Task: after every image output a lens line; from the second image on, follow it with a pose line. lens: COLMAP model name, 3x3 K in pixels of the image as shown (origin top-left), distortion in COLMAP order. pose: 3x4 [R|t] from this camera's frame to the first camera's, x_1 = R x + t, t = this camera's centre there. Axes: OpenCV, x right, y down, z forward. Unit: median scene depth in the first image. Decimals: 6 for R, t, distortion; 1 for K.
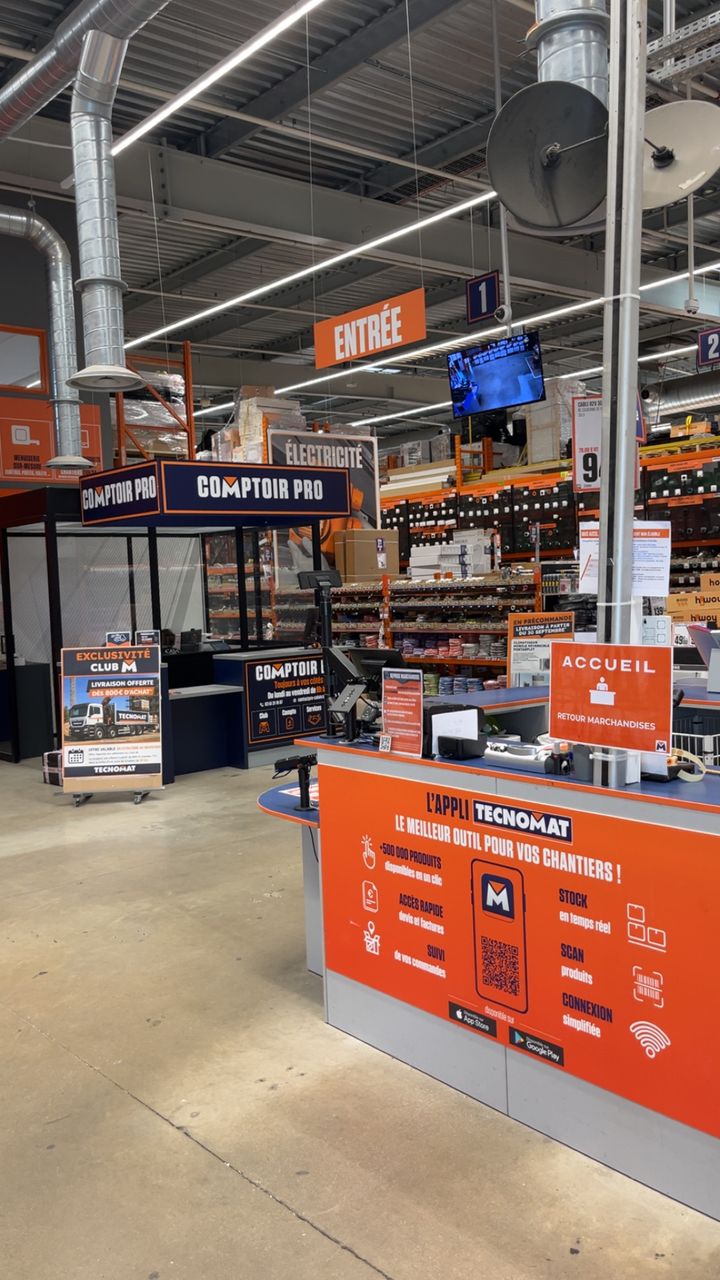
lens RADIAL K [[1076.5, 0, 361.0], [0, 1076.5, 638.2], [0, 0, 1]] dist [0.015408, 0.000261]
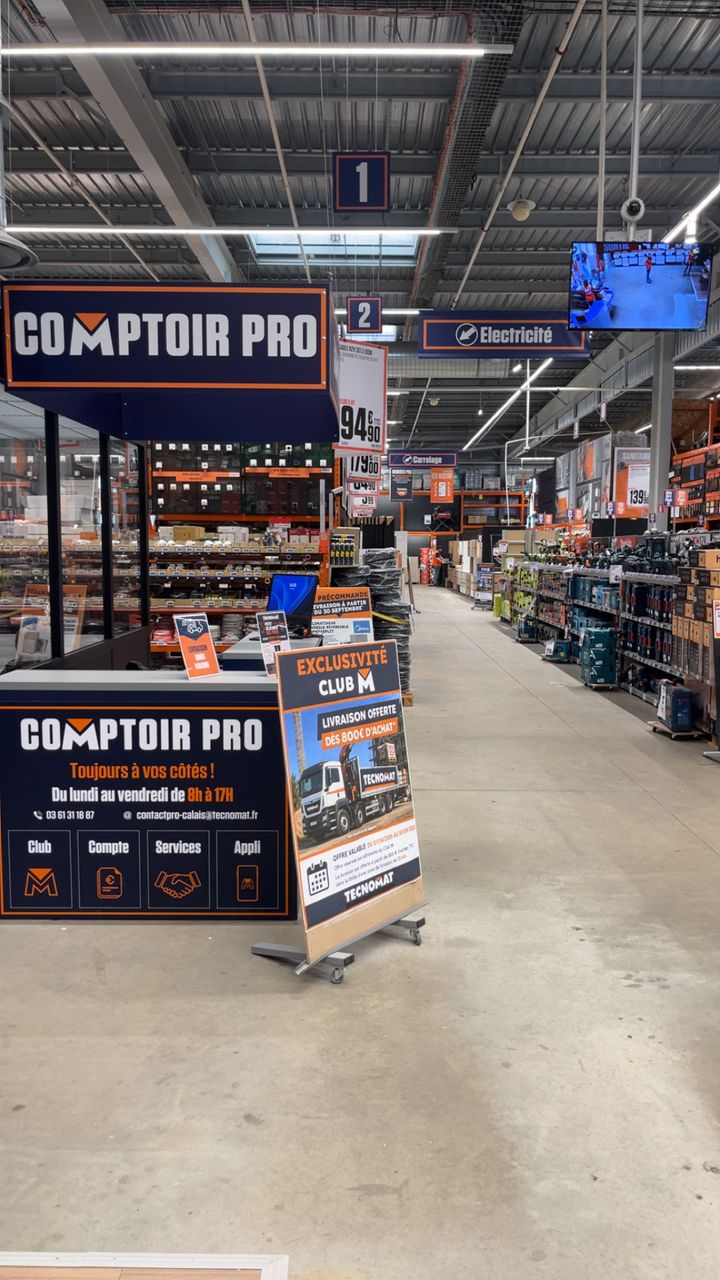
lens RADIAL K [[965.2, 0, 358.2], [0, 965.2, 647.0], [0, 0, 1]] dist [0.026249, -0.002054]
pose [[0.639149, -0.031748, 0.768427, -0.570630], [0.005547, 0.999312, 0.036673, -0.007020], [-0.769063, -0.019177, 0.638886, 0.710504]]
